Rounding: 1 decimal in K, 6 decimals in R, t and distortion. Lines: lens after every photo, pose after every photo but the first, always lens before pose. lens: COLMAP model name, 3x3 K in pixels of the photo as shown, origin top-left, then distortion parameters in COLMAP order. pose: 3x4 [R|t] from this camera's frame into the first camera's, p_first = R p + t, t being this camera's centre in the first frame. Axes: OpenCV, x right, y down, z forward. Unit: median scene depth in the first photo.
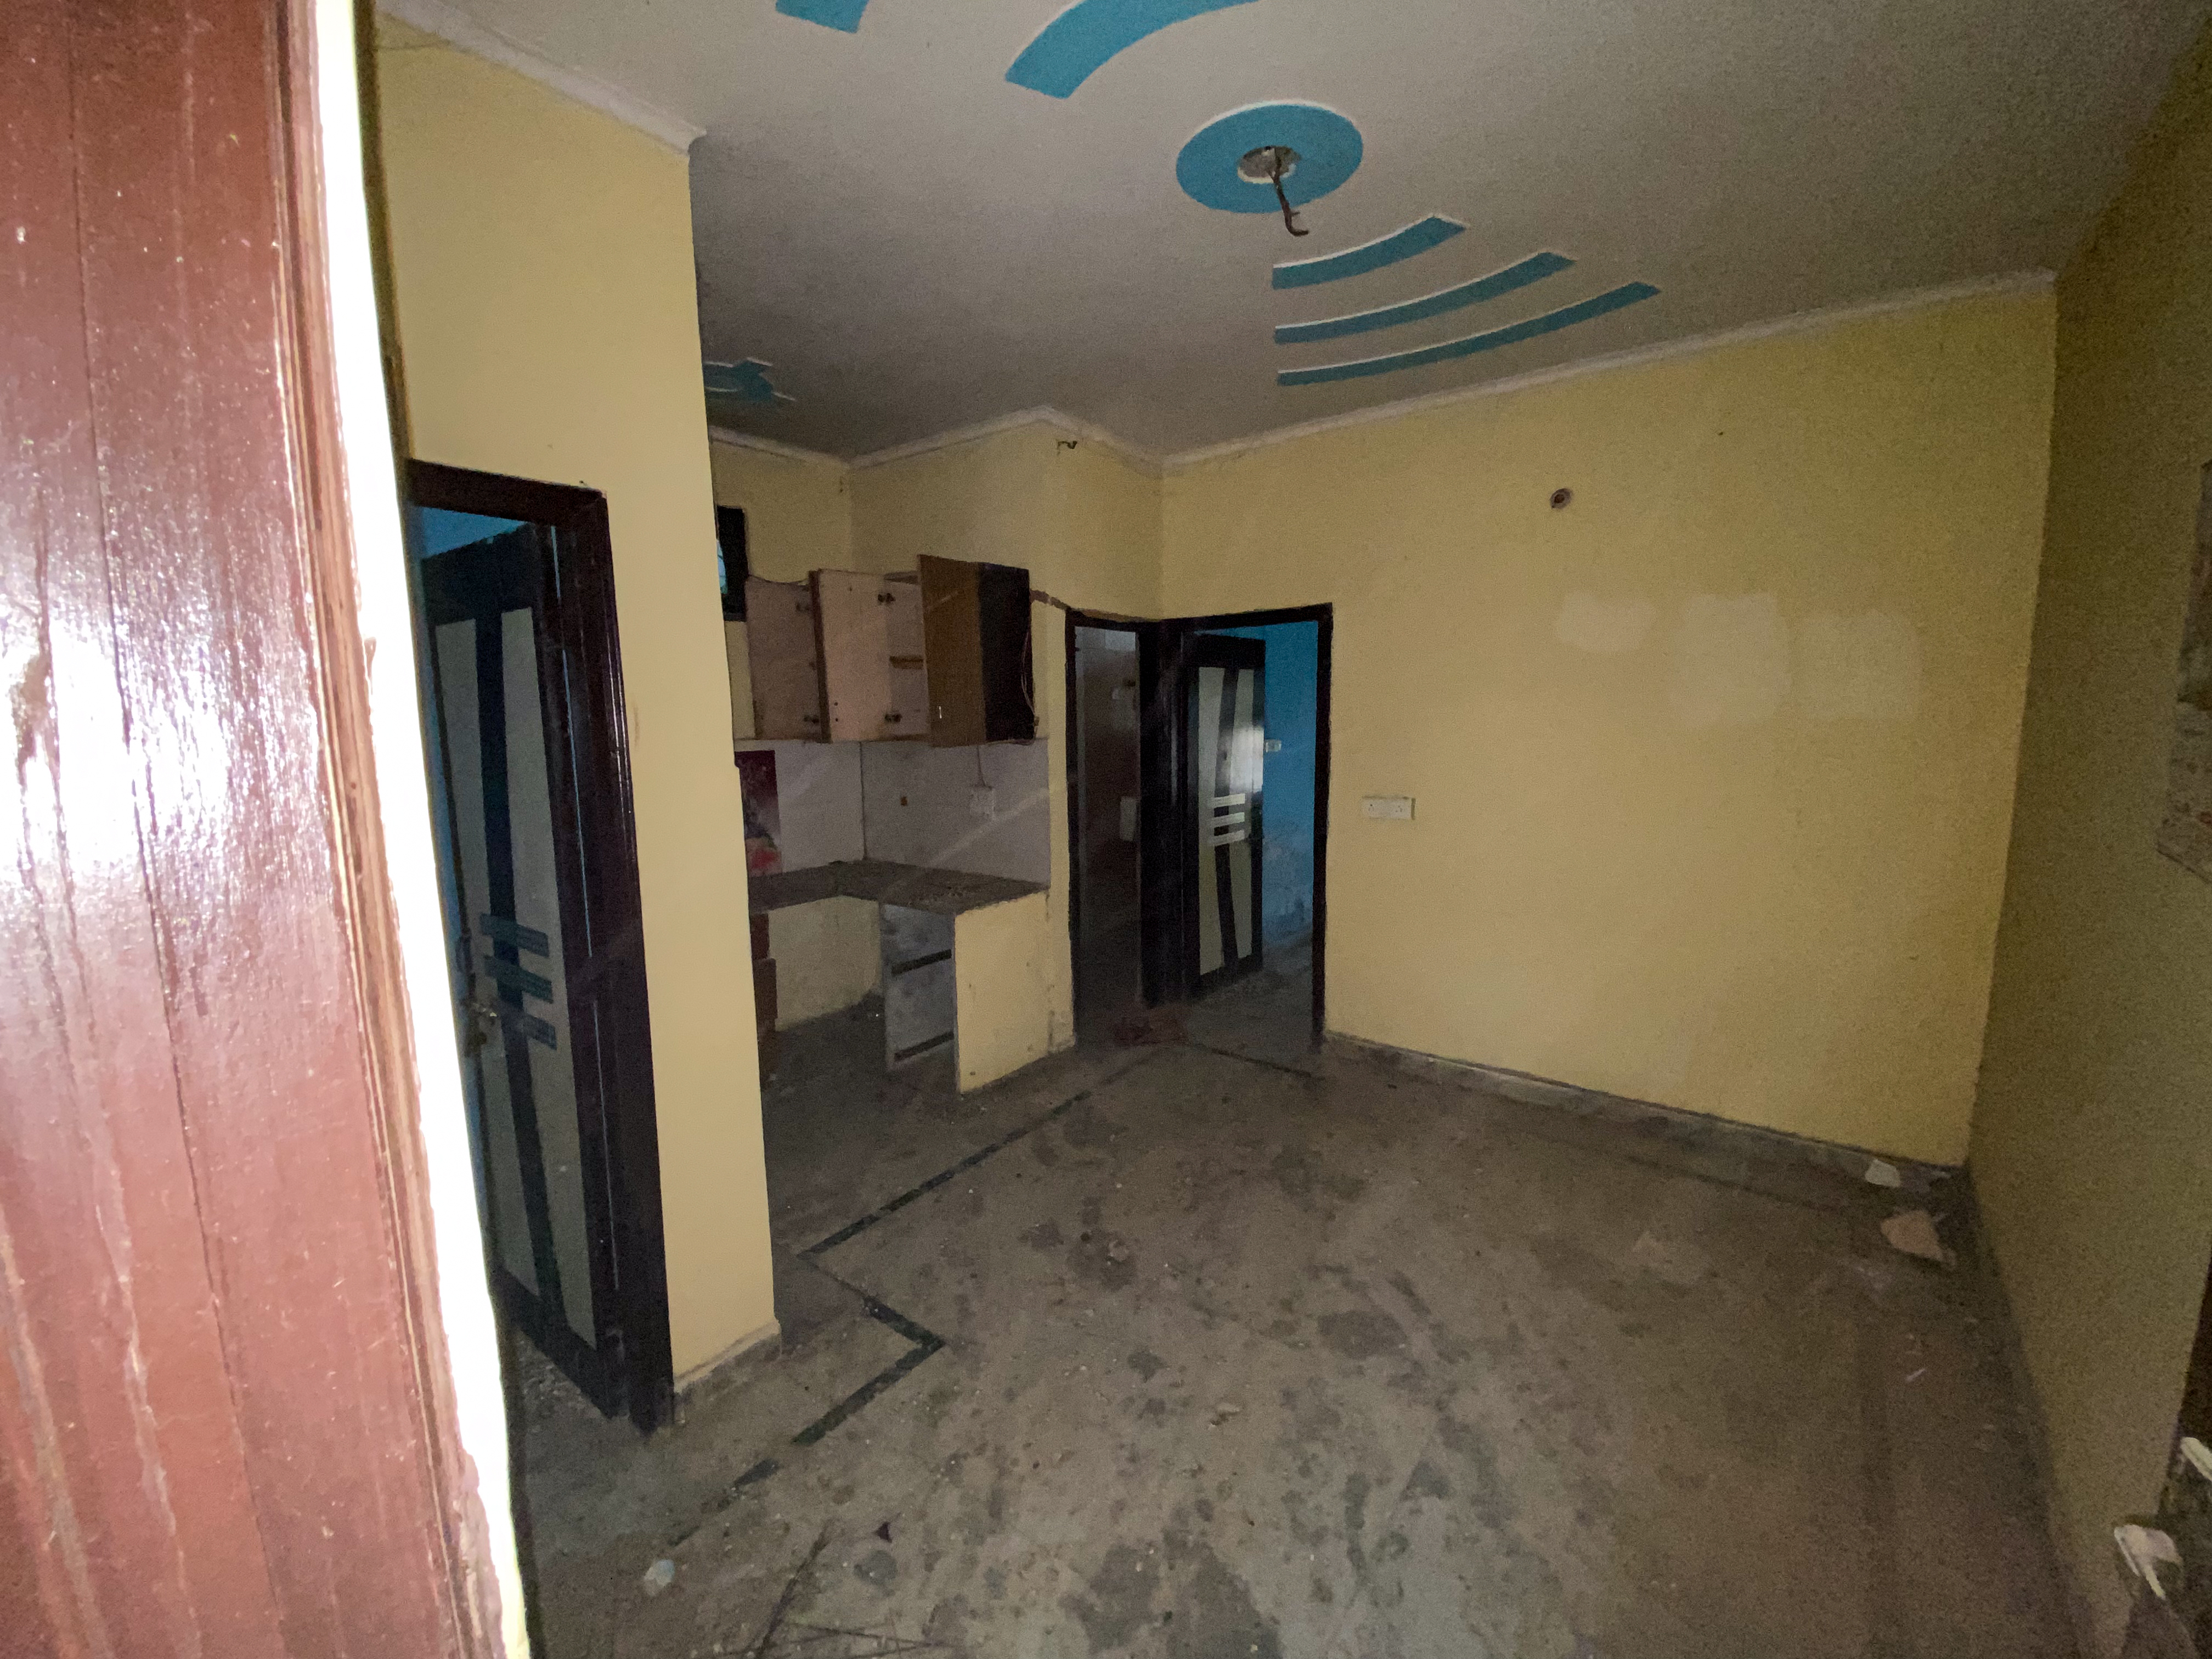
lens RADIAL K [[887.9, 0, 1095.9], [0, 887.9, 829.1], [0, 0, 1]] dist [0.016557, -0.018339]
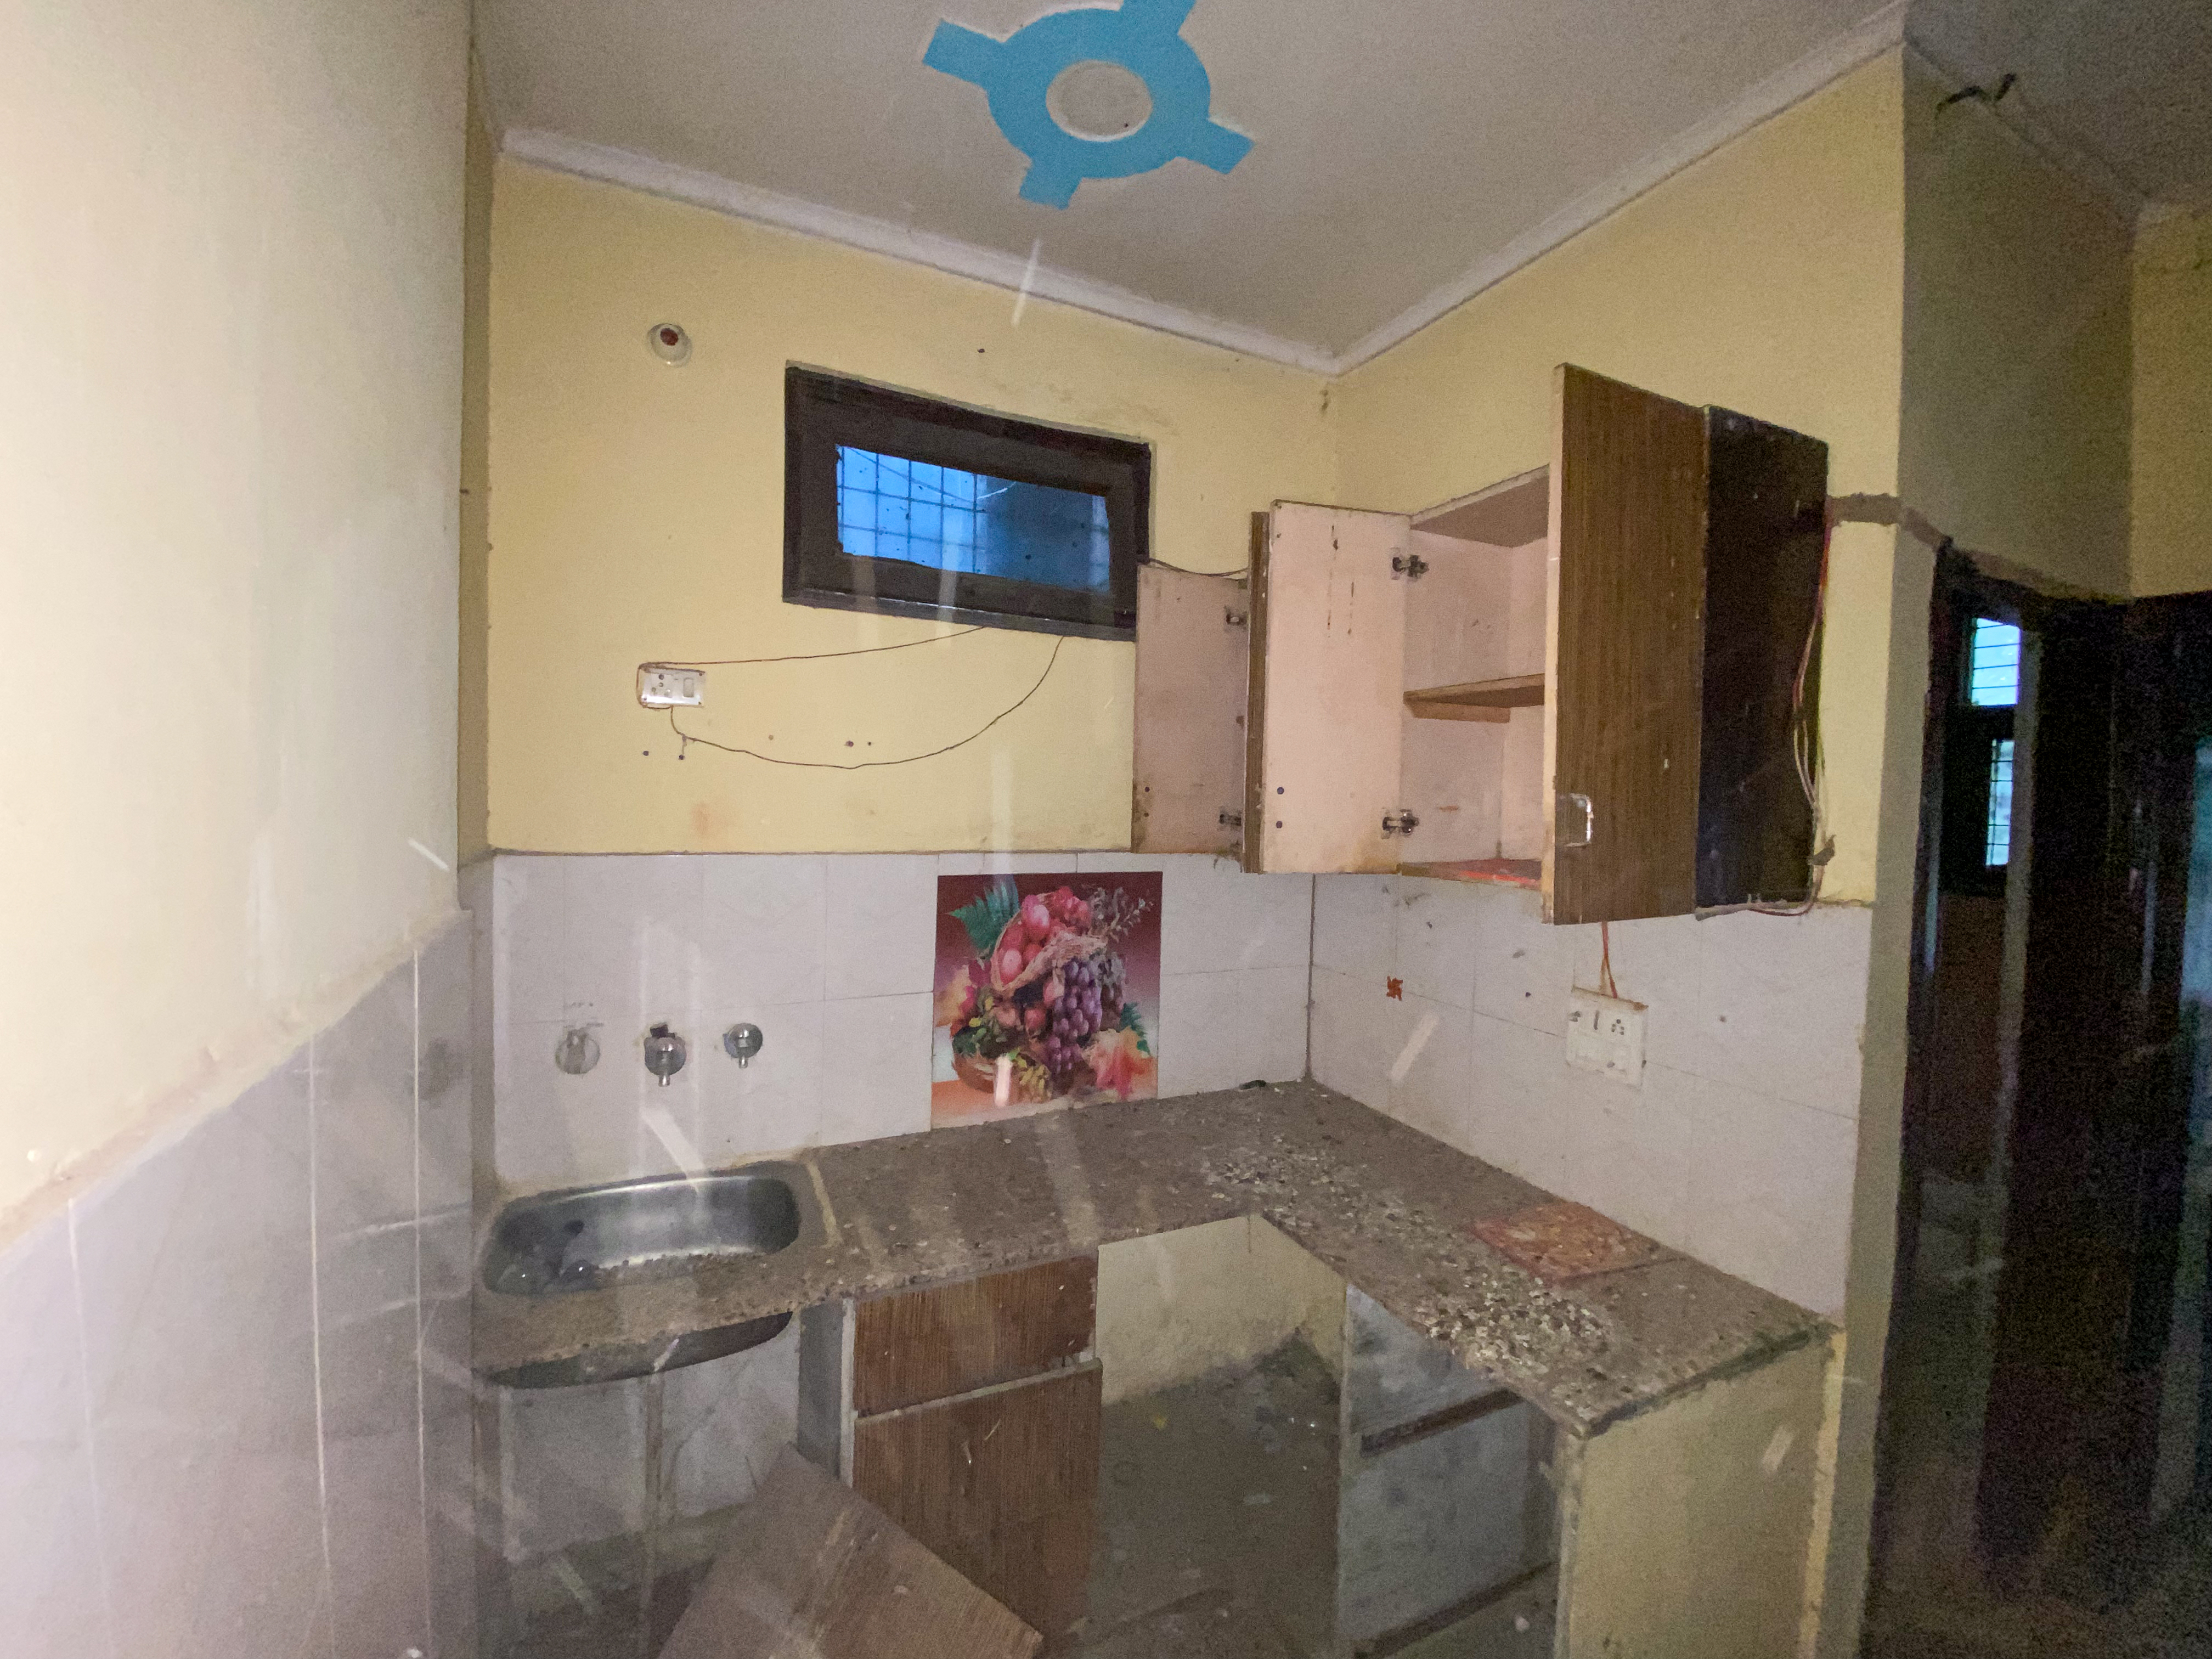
lens RADIAL K [[887.9, 0, 1112.3], [0, 887.9, 815.8], [0, 0, 1]] dist [0.016557, -0.018339]
pose [[0.896274, 0.047284, -0.440973, -0.183802], [-0.100726, 0.990020, -0.098568, -0.079970], [0.431911, 0.132761, 0.892092, 0.606059]]
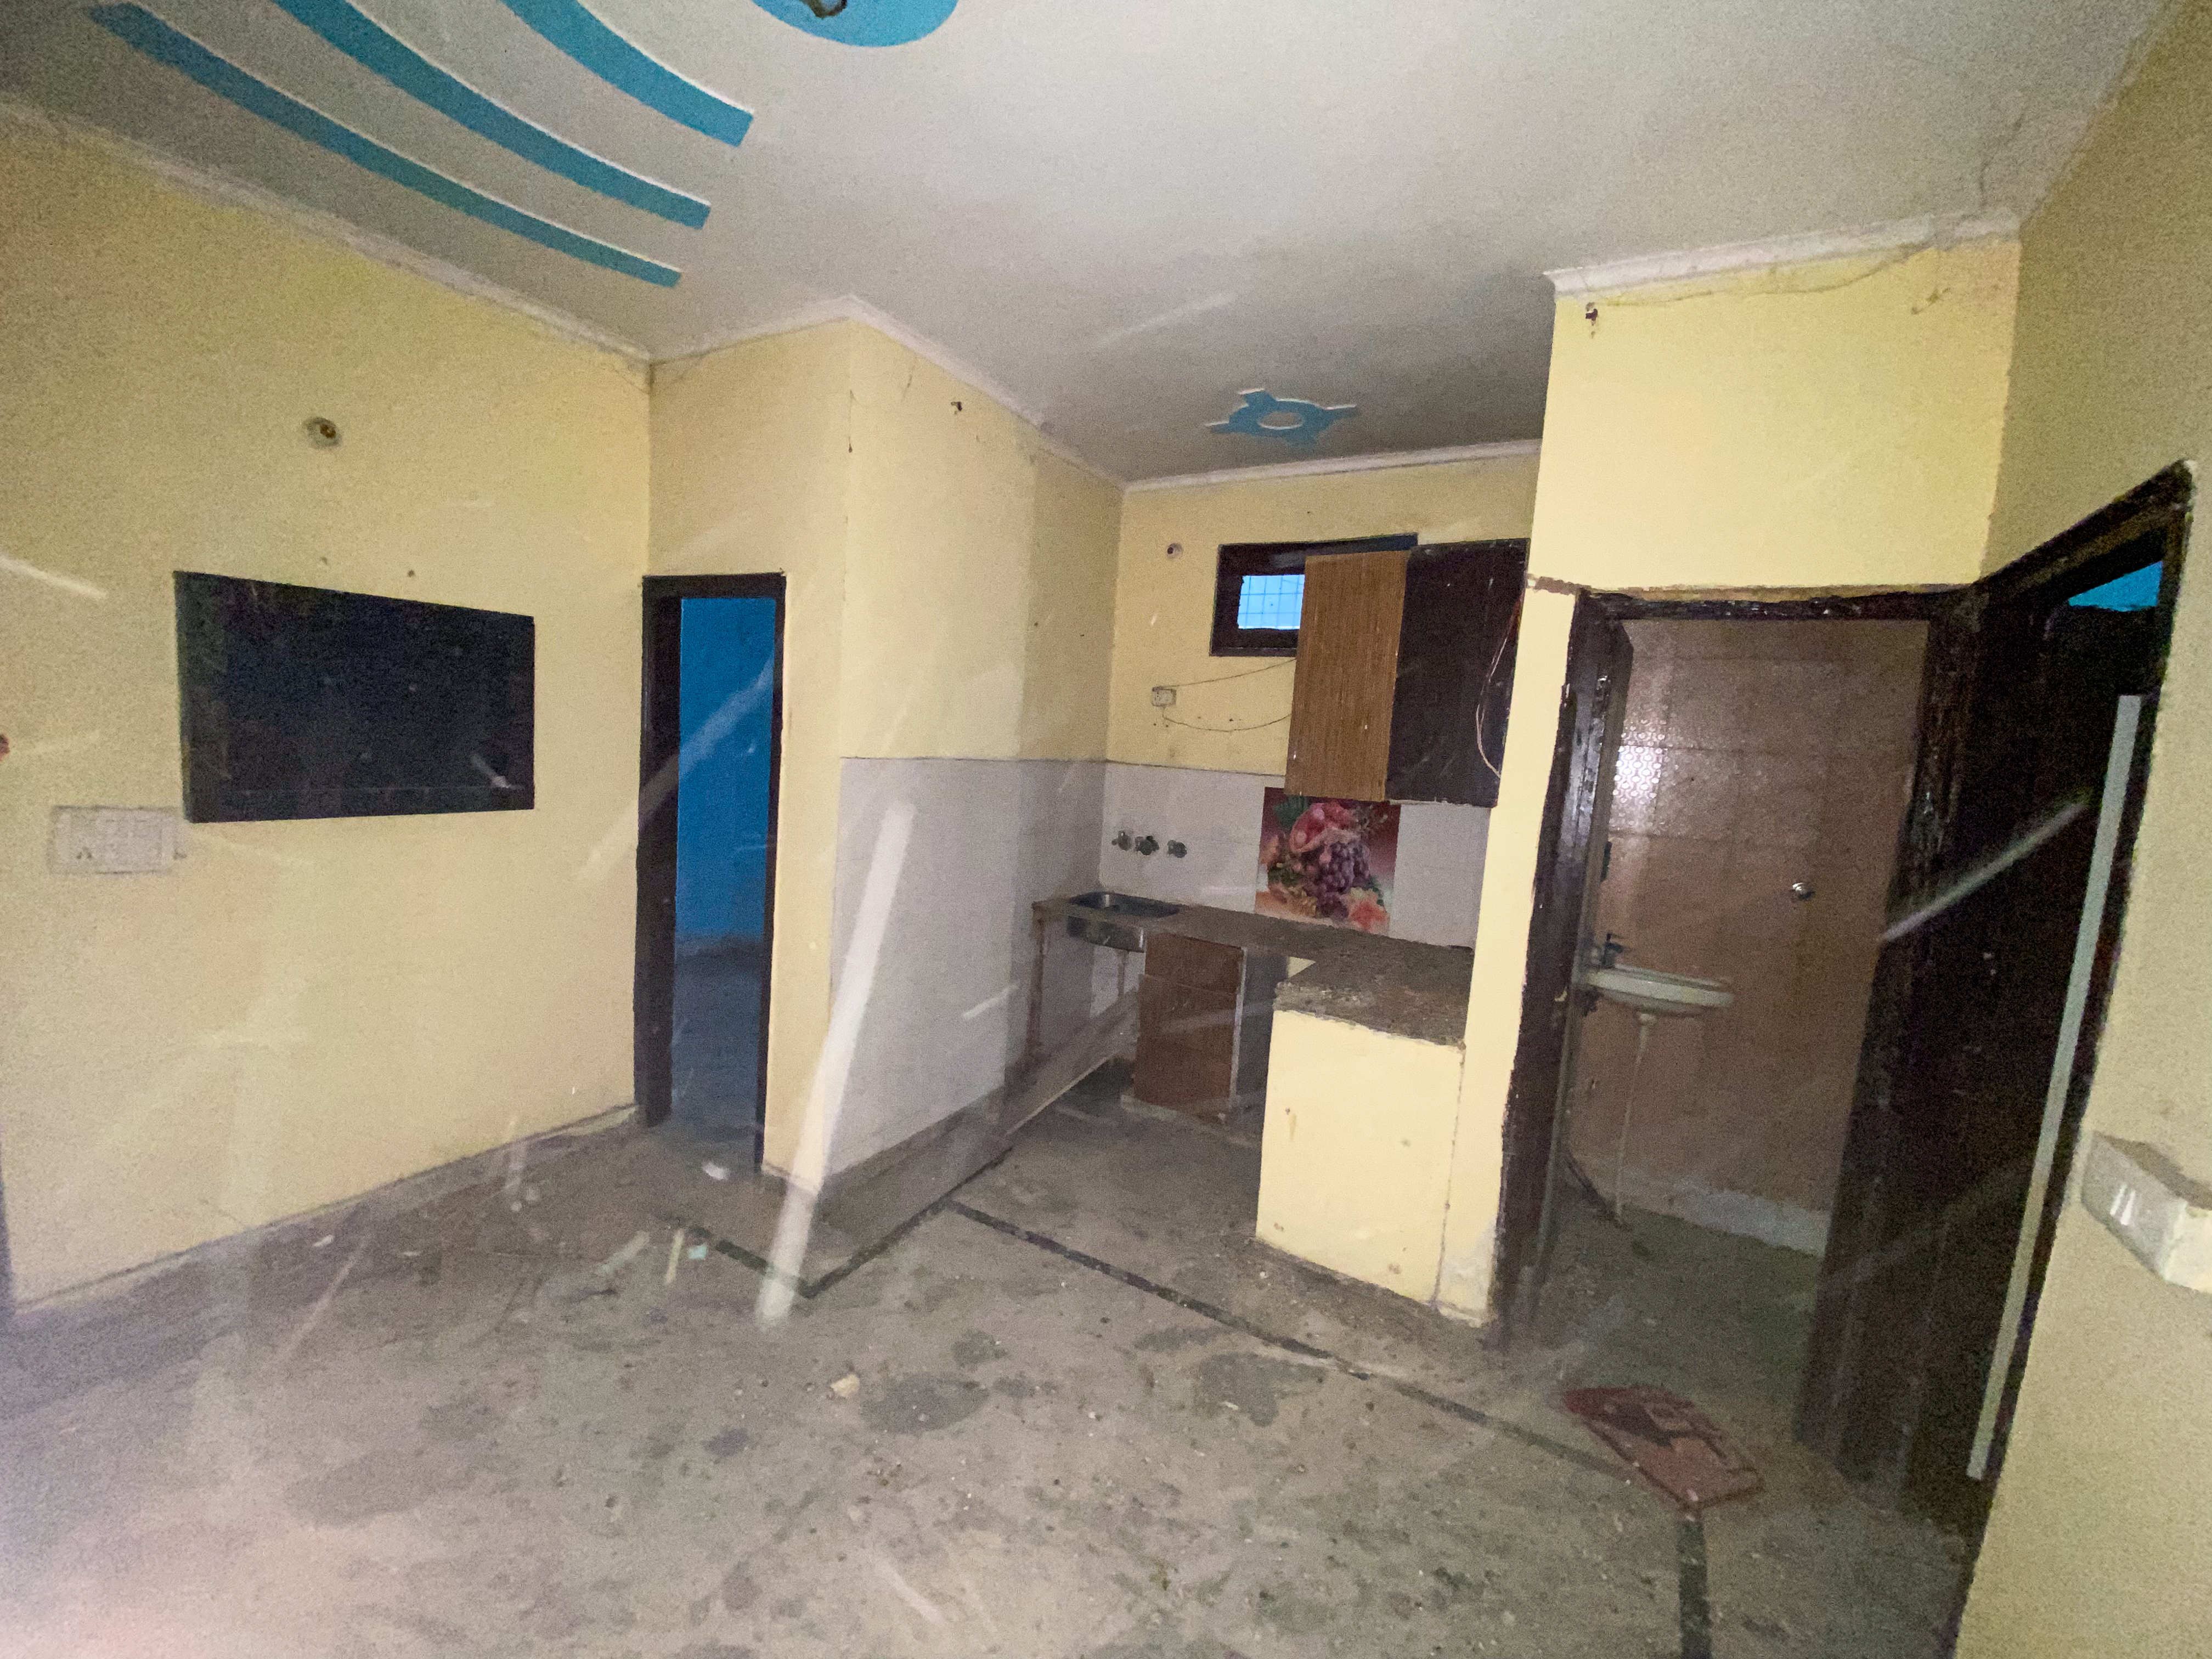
lens RADIAL K [[887.9, 0, 1087.8], [0, 887.9, 822.3], [0, 0, 1]] dist [0.016557, -0.018339]
pose [[0.123178, 0.117177, -0.985442, 0.574898], [-0.206299, 0.974335, 0.090070, -0.098643], [0.970705, 0.192202, 0.144190, 0.703008]]
